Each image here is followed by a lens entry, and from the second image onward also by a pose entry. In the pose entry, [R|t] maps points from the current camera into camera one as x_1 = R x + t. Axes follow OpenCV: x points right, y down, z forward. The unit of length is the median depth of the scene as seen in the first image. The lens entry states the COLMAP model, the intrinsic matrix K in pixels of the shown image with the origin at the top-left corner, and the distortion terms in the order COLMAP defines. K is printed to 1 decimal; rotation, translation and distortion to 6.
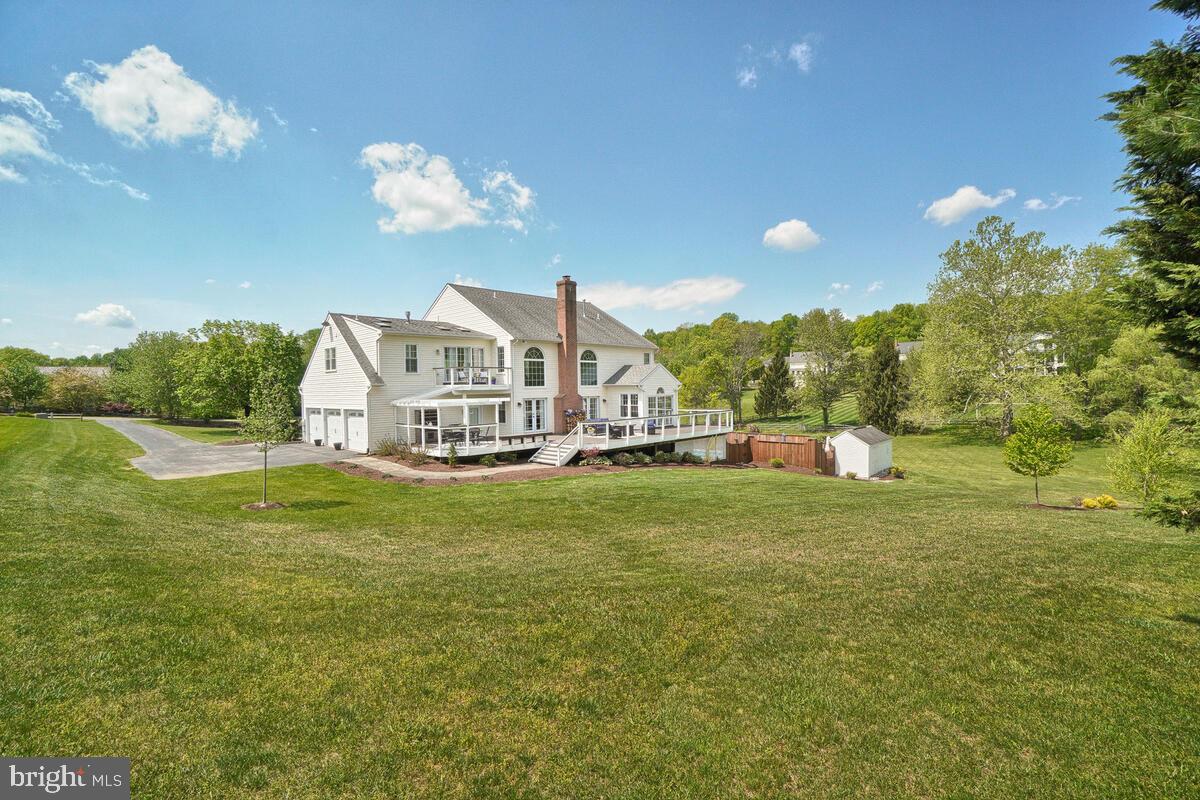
lens RADIAL K [[533.5, 0, 599.6], [0, 533.5, 392.7], [0, 0, 1]] dist [-0.029828, 0.000426]
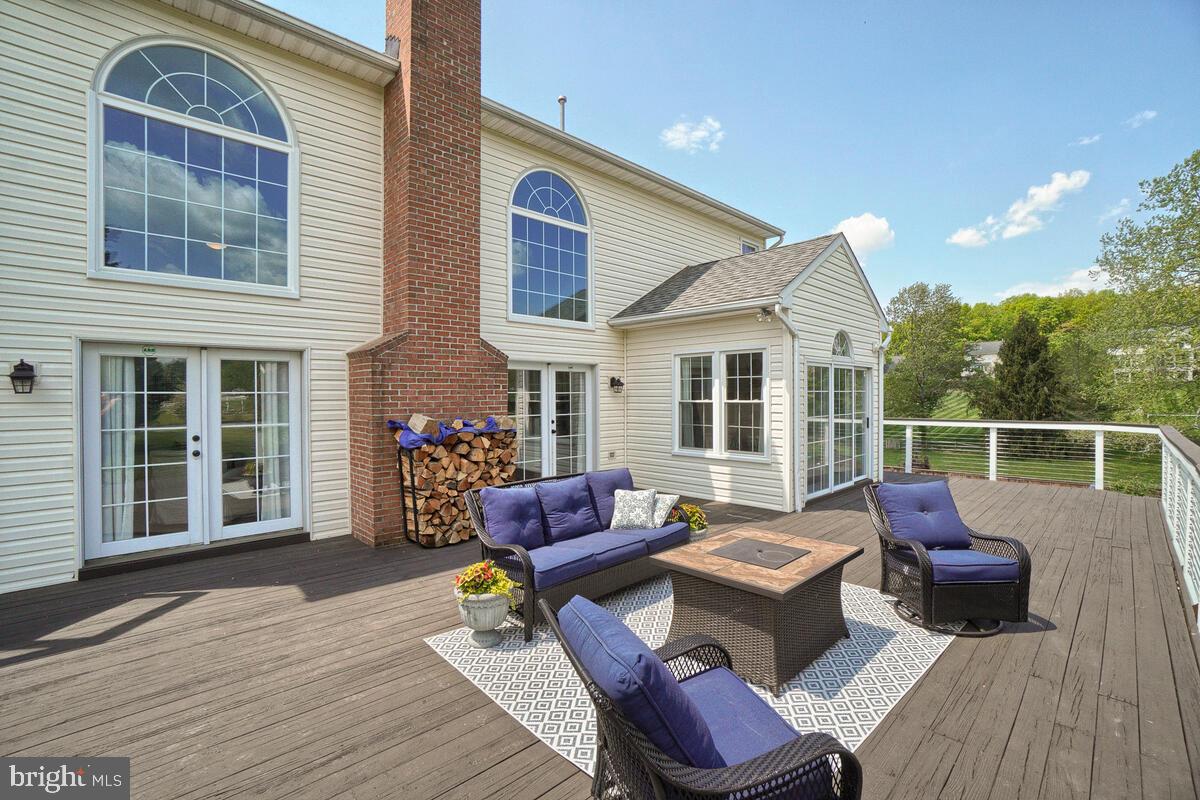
lens RADIAL K [[533.5, 0, 599.6], [0, 533.5, 392.7], [0, 0, 1]] dist [-0.029828, 0.000426]
pose [[0.999484, 0.011608, -0.029956, 0.009672], [-0.012016, 0.999837, -0.013483, 0.023825], [0.029795, 0.013836, 0.999460, 0.770420]]
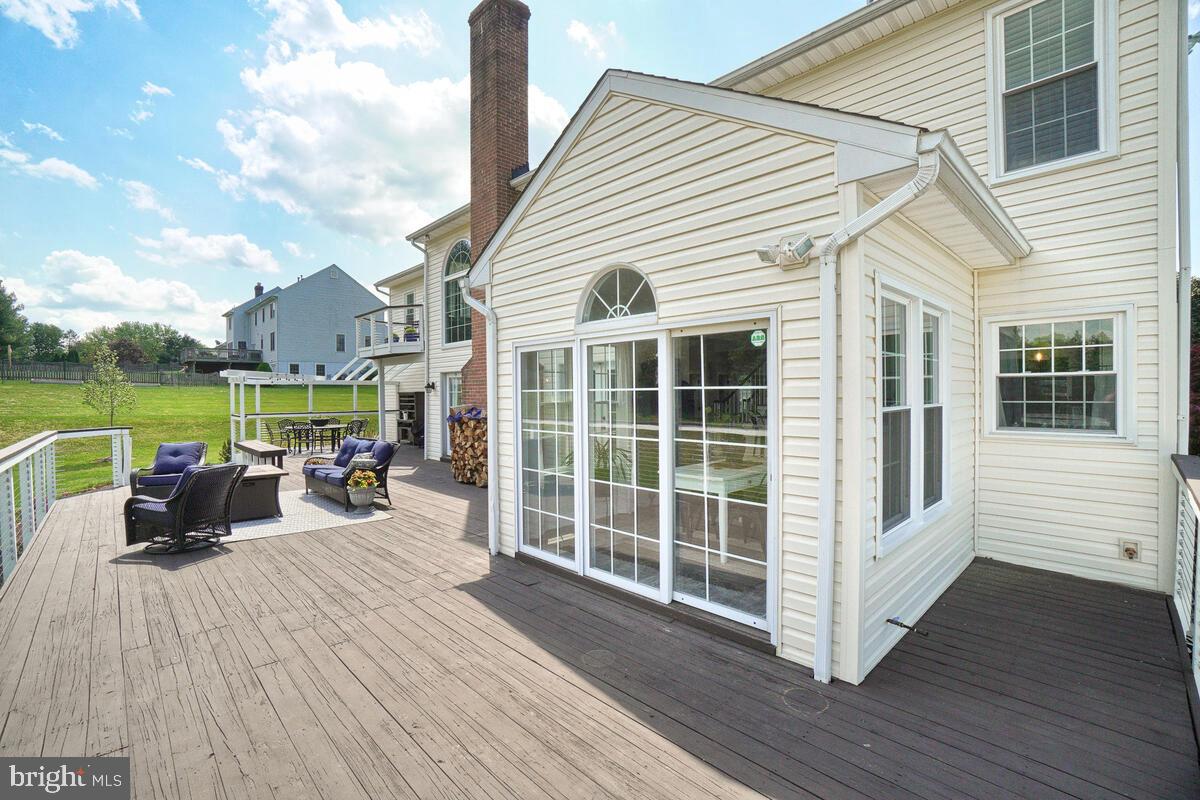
lens RADIAL K [[533.5, 0, 599.6], [0, 533.5, 392.7], [0, 0, 1]] dist [-0.029828, 0.000426]
pose [[-0.047507, 0.019811, -0.998674, 0.242913], [-0.002624, 0.999797, 0.019958, 0.016226], [0.998867, 0.003569, -0.047446, 1.031177]]
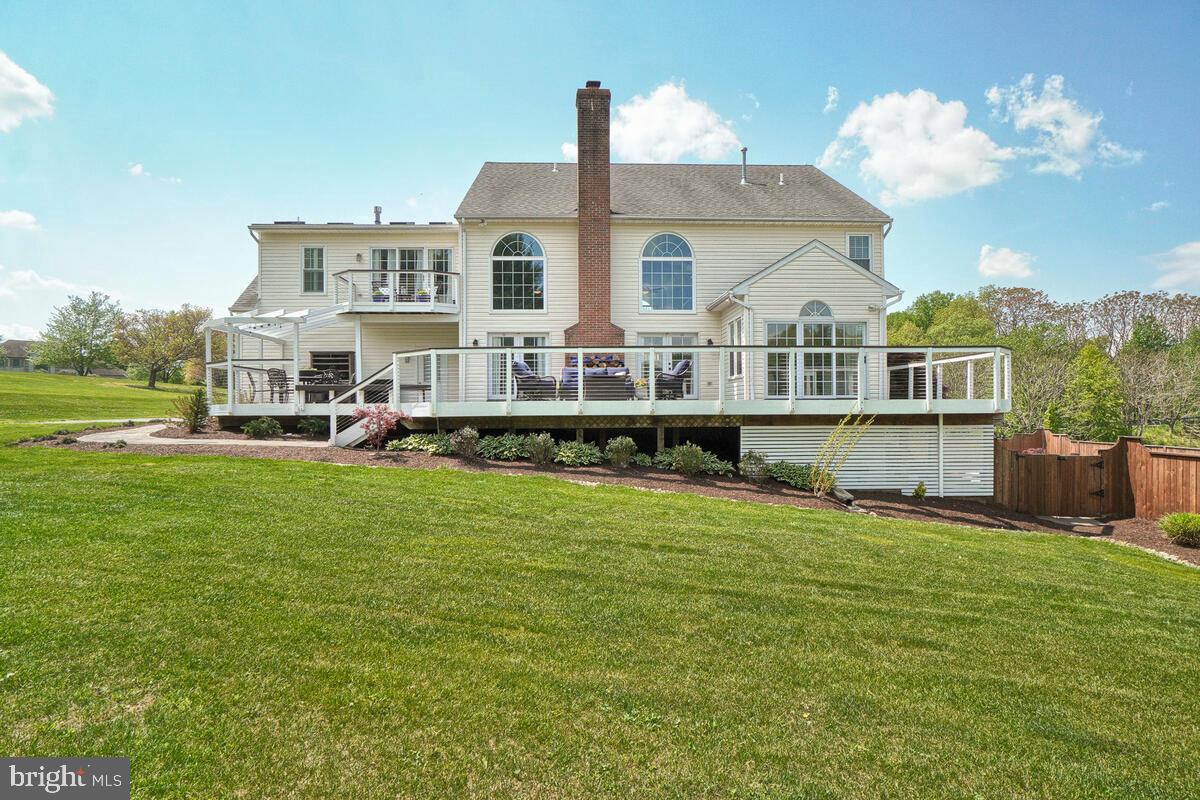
lens RADIAL K [[693.1, 0, 600.0], [0, 693.1, 400.0], [0, 0, 1]] dist [-0.020160, 0.001660]
pose [[0.721066, 0.006139, -0.692839, 0.365182], [-0.016444, 0.999831, -0.008256, 0.072850], [0.692671, 0.017346, 0.721045, 0.530393]]
